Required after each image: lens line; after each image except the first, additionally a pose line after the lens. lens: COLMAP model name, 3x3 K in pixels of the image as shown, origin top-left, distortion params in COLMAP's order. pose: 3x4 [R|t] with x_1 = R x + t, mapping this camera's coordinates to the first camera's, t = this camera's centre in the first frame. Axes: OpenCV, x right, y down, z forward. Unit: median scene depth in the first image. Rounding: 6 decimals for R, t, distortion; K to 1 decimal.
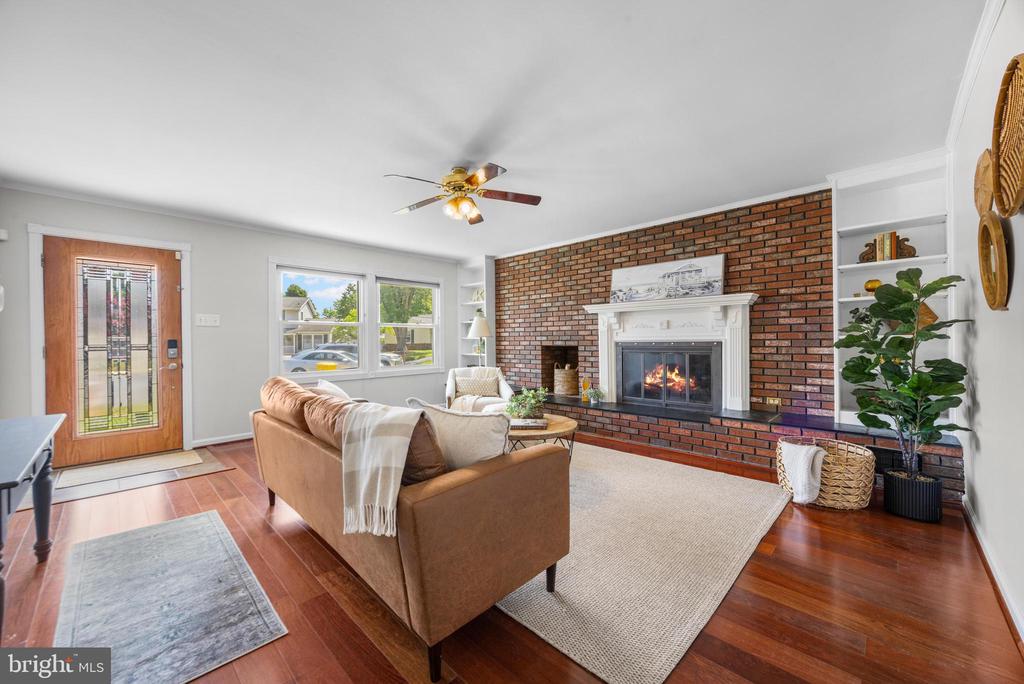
lens RADIAL K [[393.1, 0, 512.0], [0, 393.1, 342.0], [0, 0, 1]] dist [-0.002068, -0.000325]
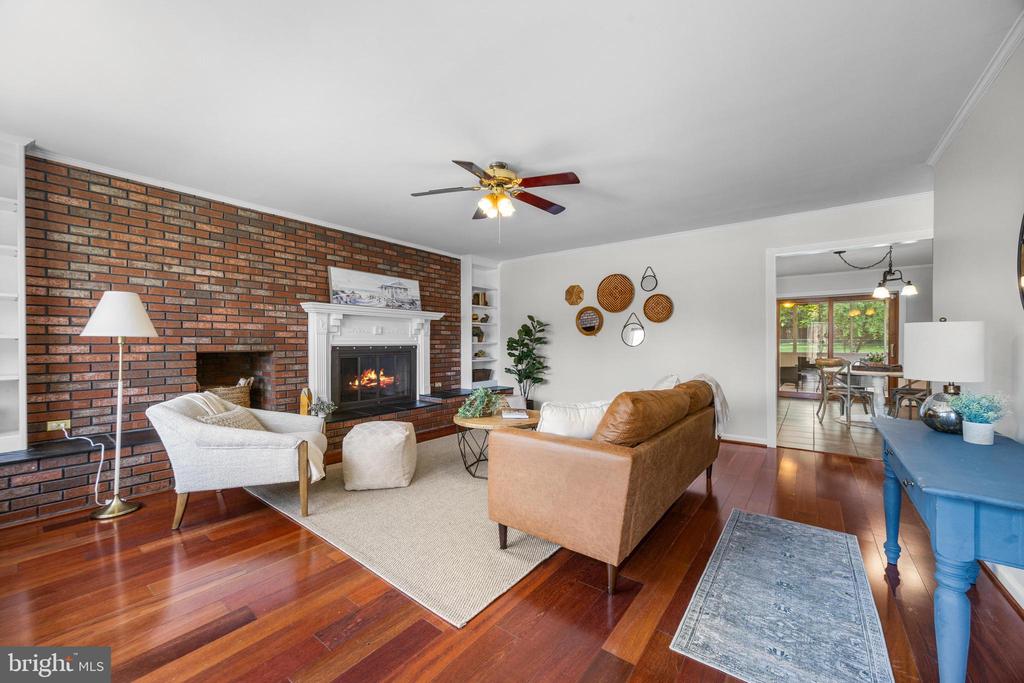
lens RADIAL K [[393.1, 0, 512.0], [0, 393.1, 341.5], [0, 0, 1]] dist [-0.002068, -0.000325]
pose [[-0.115911, 0.011072, 0.993198, -0.706049], [0.003049, 0.999937, -0.010791, 0.000497], [-0.993255, 0.001777, -0.115938, 0.701925]]
